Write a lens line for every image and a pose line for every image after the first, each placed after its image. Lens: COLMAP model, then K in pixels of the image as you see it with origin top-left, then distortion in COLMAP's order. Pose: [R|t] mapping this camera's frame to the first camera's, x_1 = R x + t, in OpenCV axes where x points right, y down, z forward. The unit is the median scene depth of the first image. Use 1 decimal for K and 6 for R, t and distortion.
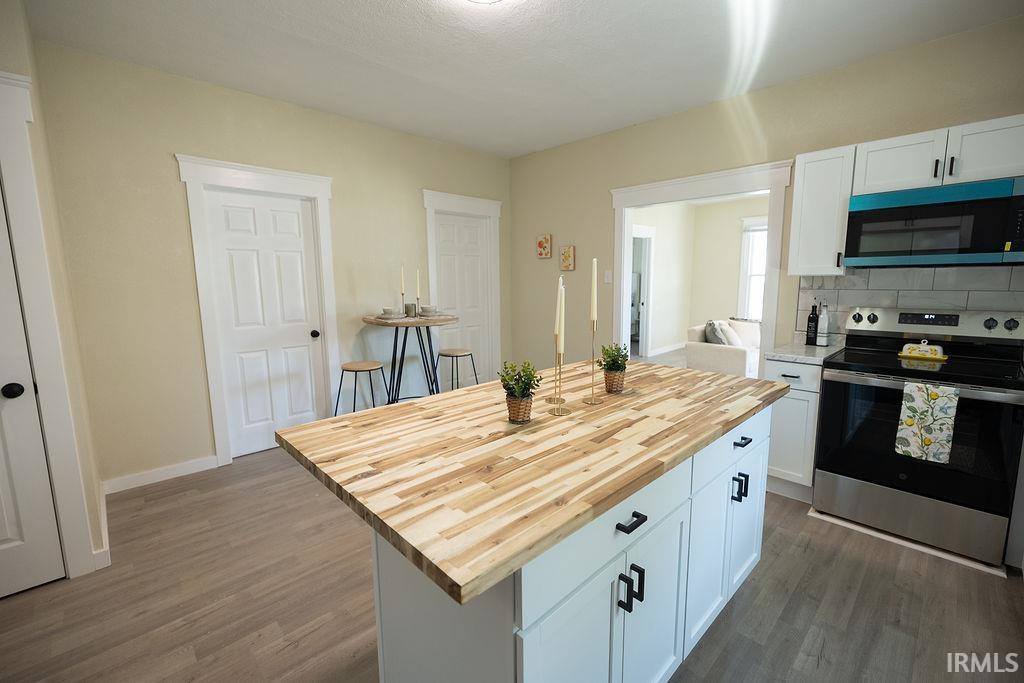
lens RADIAL K [[433.8, 0, 513.6], [0, 433.8, 340.5], [0, 0, 1]] dist [0.002186, 0.000155]
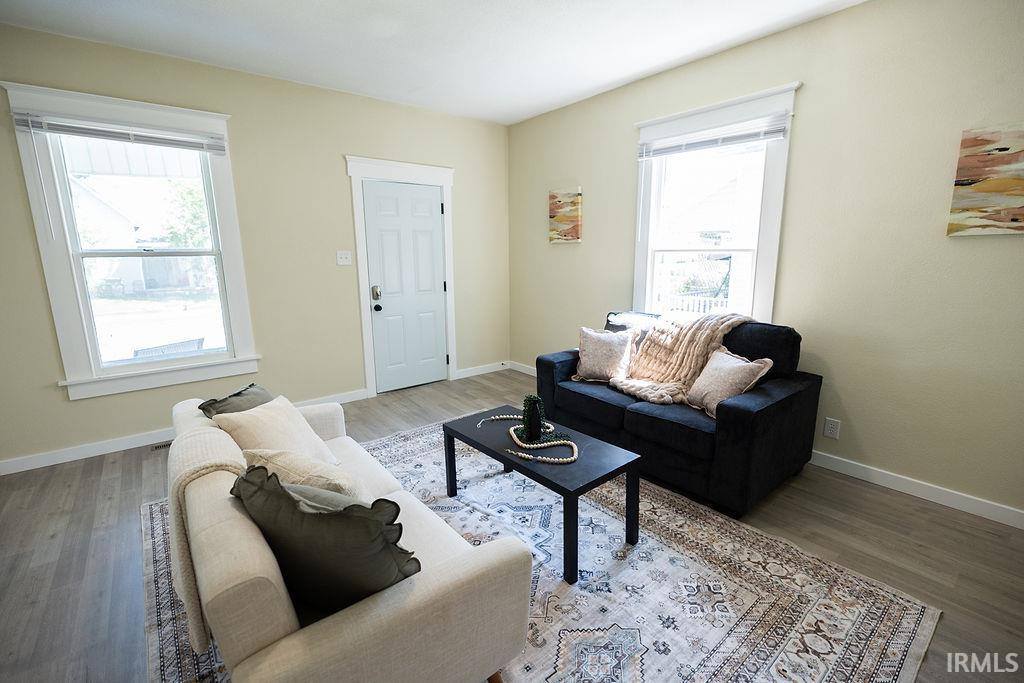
lens RADIAL K [[459.9, 0, 512.0], [0, 459.9, 341.5], [0, 0, 1]] dist [0.002076, 0.000381]
pose [[0.105203, -0.187402, 0.976633, 0.675230], [0.156704, 0.972938, 0.169813, -0.315289], [-0.982027, 0.135178, 0.131723, 2.152191]]
